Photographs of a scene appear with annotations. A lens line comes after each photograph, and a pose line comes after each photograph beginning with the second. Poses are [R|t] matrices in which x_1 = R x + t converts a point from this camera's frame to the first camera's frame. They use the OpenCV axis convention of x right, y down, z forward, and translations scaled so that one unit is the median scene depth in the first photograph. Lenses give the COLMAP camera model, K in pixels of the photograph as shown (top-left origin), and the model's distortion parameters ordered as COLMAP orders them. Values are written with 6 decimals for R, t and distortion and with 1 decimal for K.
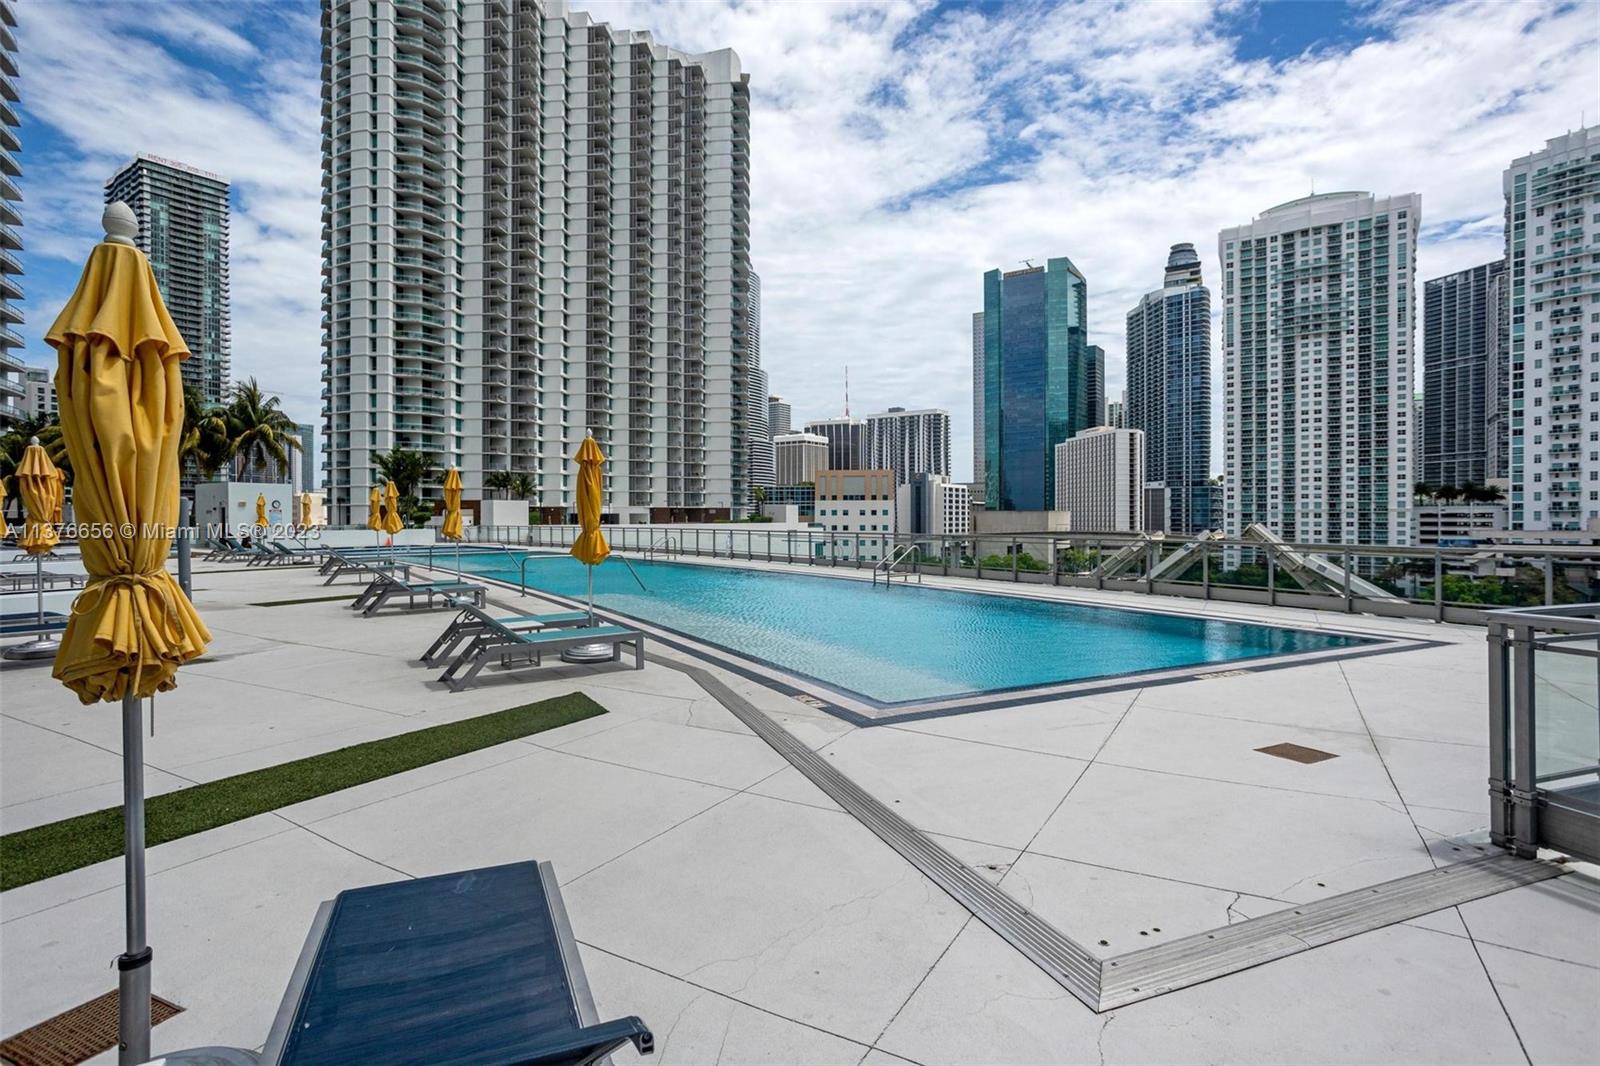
lens RADIAL K [[818.7, 0, 796.6], [0, 818.7, 538.2], [0, 0, 1]] dist [-0.059716, 0.052162]
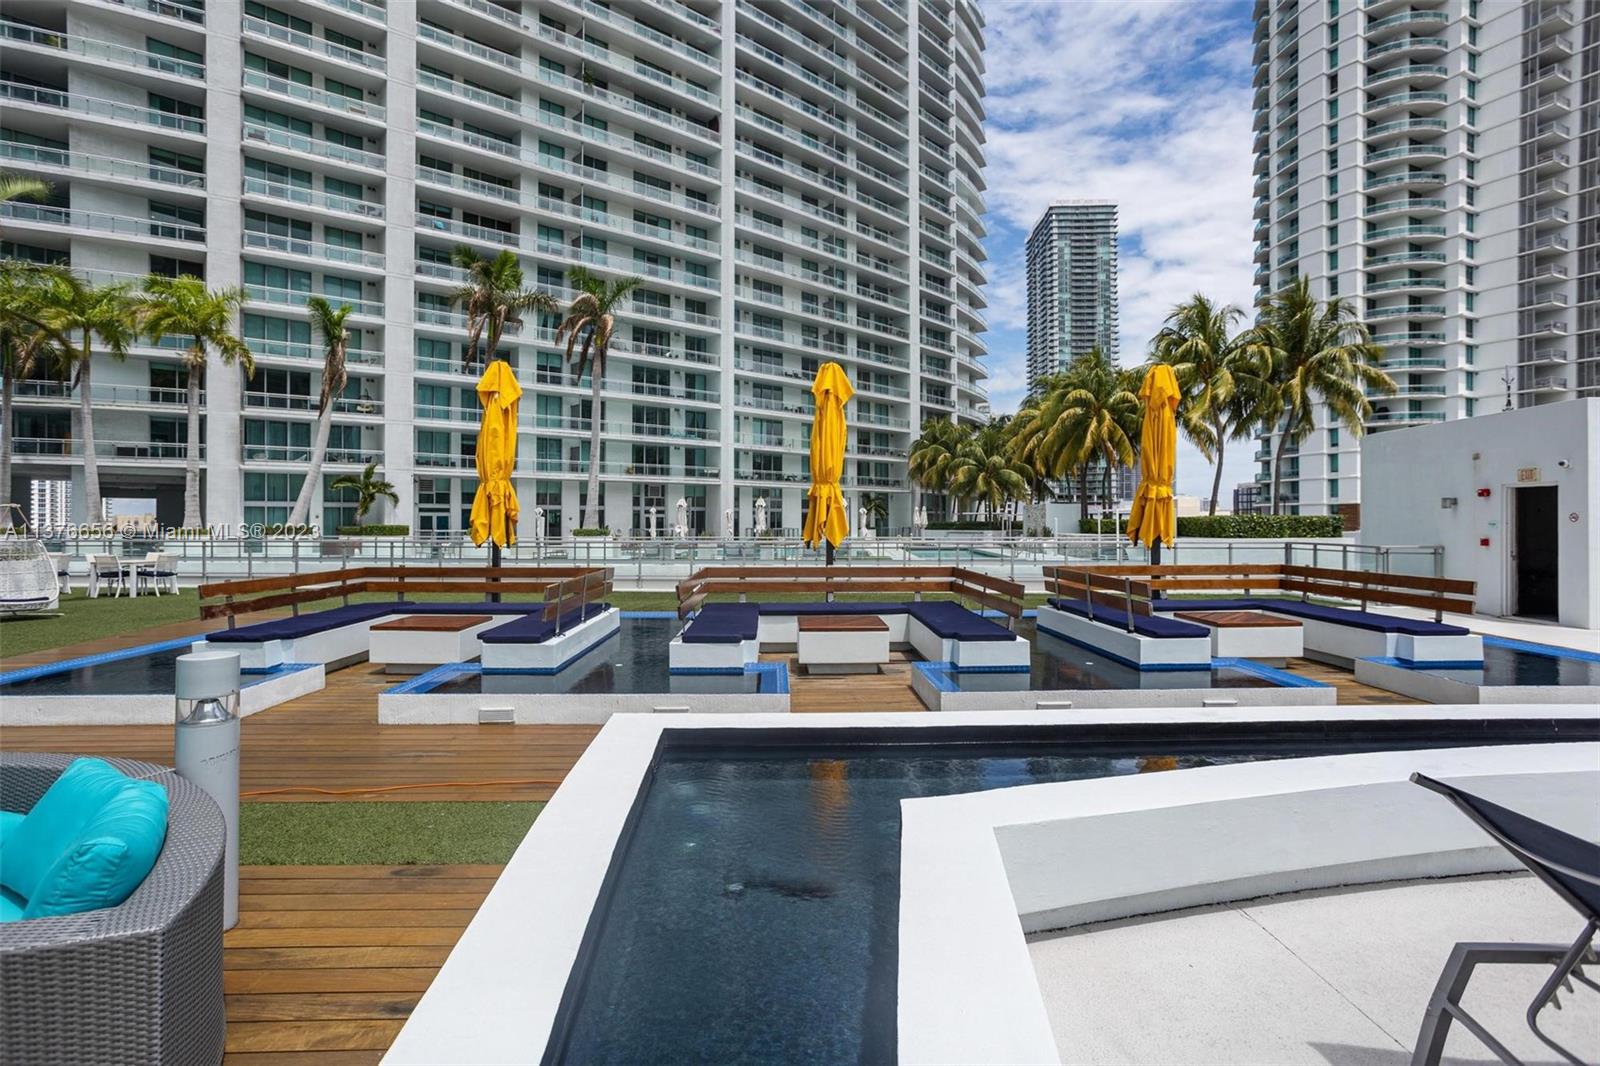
lens RADIAL K [[818.7, 0, 796.6], [0, 818.7, 538.2], [0, 0, 1]] dist [-0.059716, 0.052162]
pose [[0.562068, 0.002191, -0.827088, -0.076346], [-0.005762, 0.999983, -0.001267, -0.002507], [0.827071, 0.005478, 0.562071, 0.073677]]
